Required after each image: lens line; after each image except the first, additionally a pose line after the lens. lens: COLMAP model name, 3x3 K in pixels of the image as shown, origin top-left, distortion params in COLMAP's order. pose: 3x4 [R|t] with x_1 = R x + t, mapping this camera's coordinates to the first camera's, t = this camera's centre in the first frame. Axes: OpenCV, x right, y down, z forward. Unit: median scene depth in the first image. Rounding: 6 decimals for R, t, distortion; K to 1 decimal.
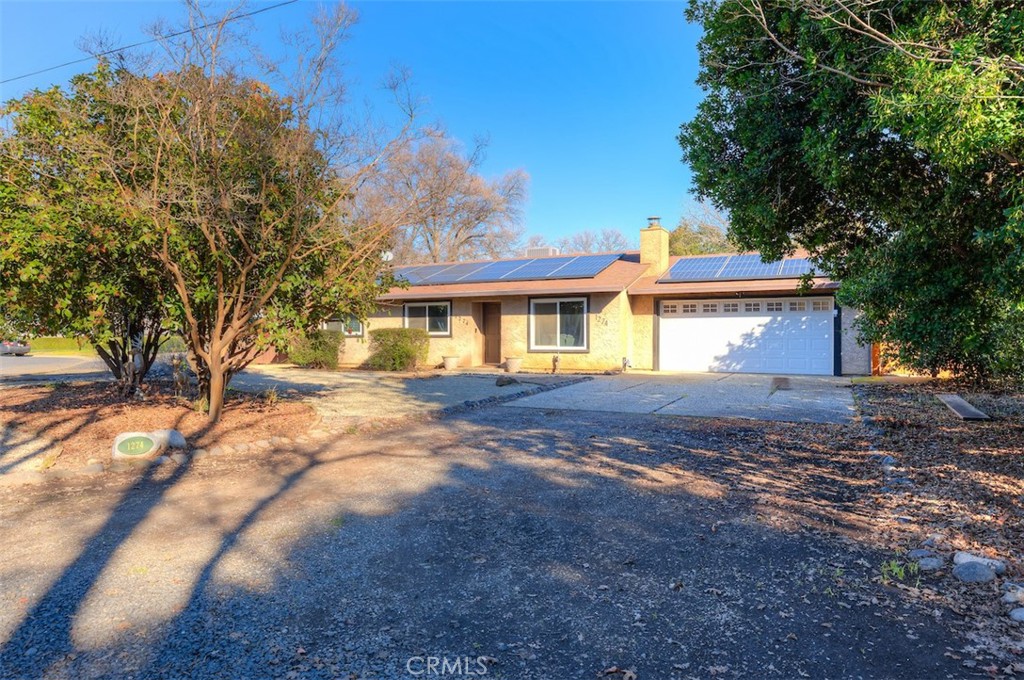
lens RADIAL K [[756.0, 0, 512.0], [0, 756.0, 340.0], [0, 0, 1]] dist [0.001909, 0.000040]
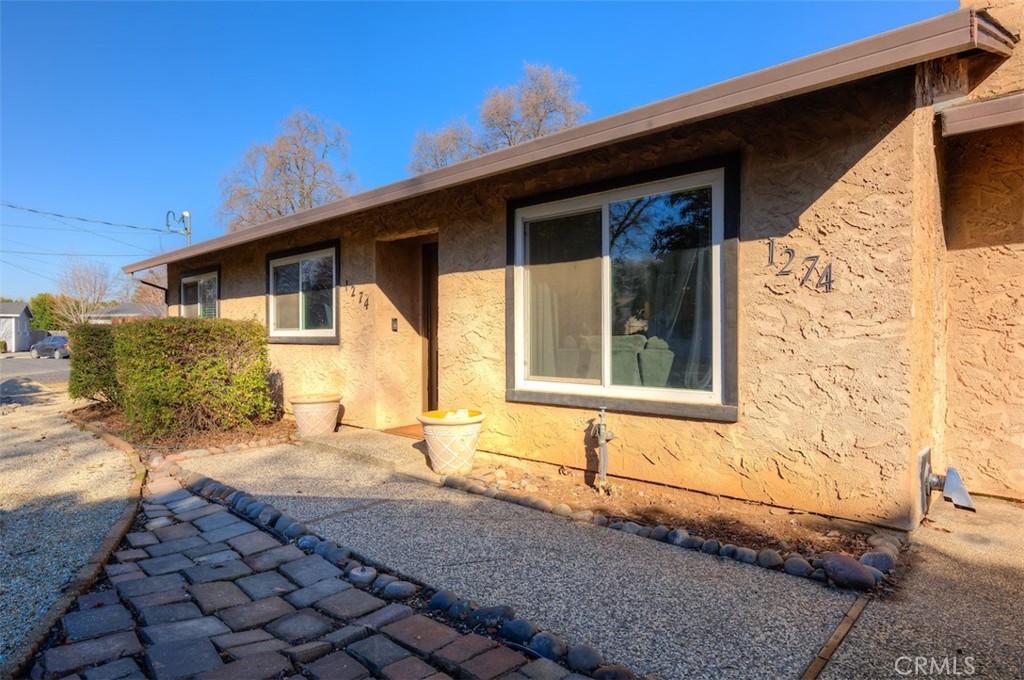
lens RADIAL K [[595.9, 0, 512.0], [0, 595.9, 340.0], [0, 0, 1]] dist [0.001822, 0.000266]
pose [[0.965683, 0.002151, -0.259715, 0.082082], [-0.001871, 0.999997, 0.001327, -0.006221], [0.259717, -0.000795, 0.965684, 0.794151]]
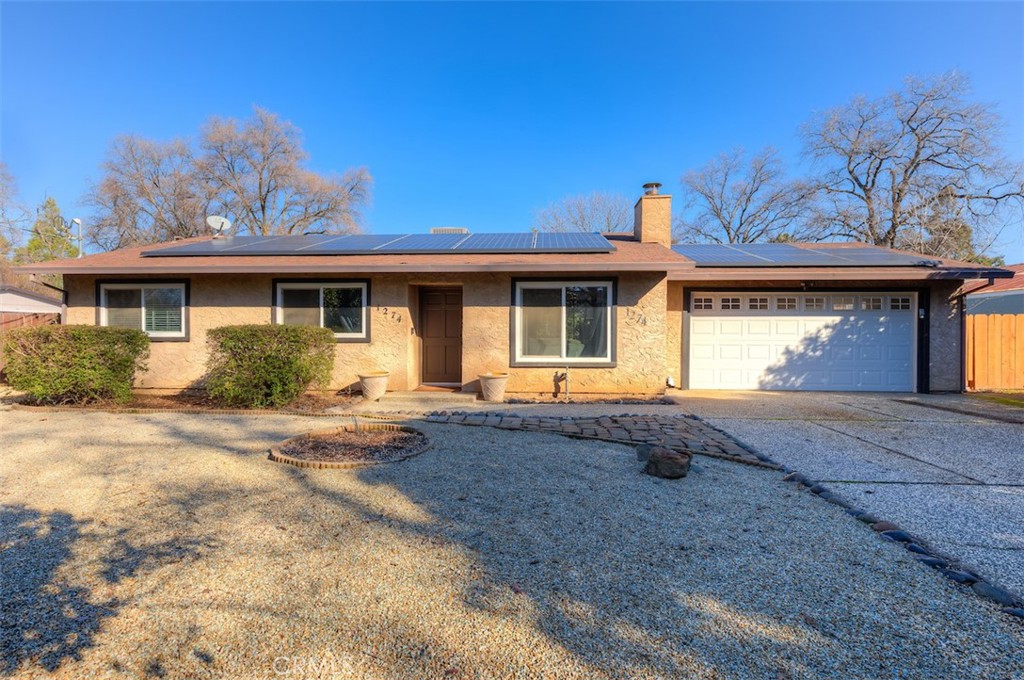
lens RADIAL K [[453.1, 0, 512.0], [0, 453.1, 340.0], [0, 0, 1]] dist [0.000659, 0.001175]
pose [[0.900610, -0.006121, 0.434585, -0.144310], [-0.002661, 0.999804, 0.019598, -0.013209], [-0.434620, -0.018806, 0.900418, 0.668586]]
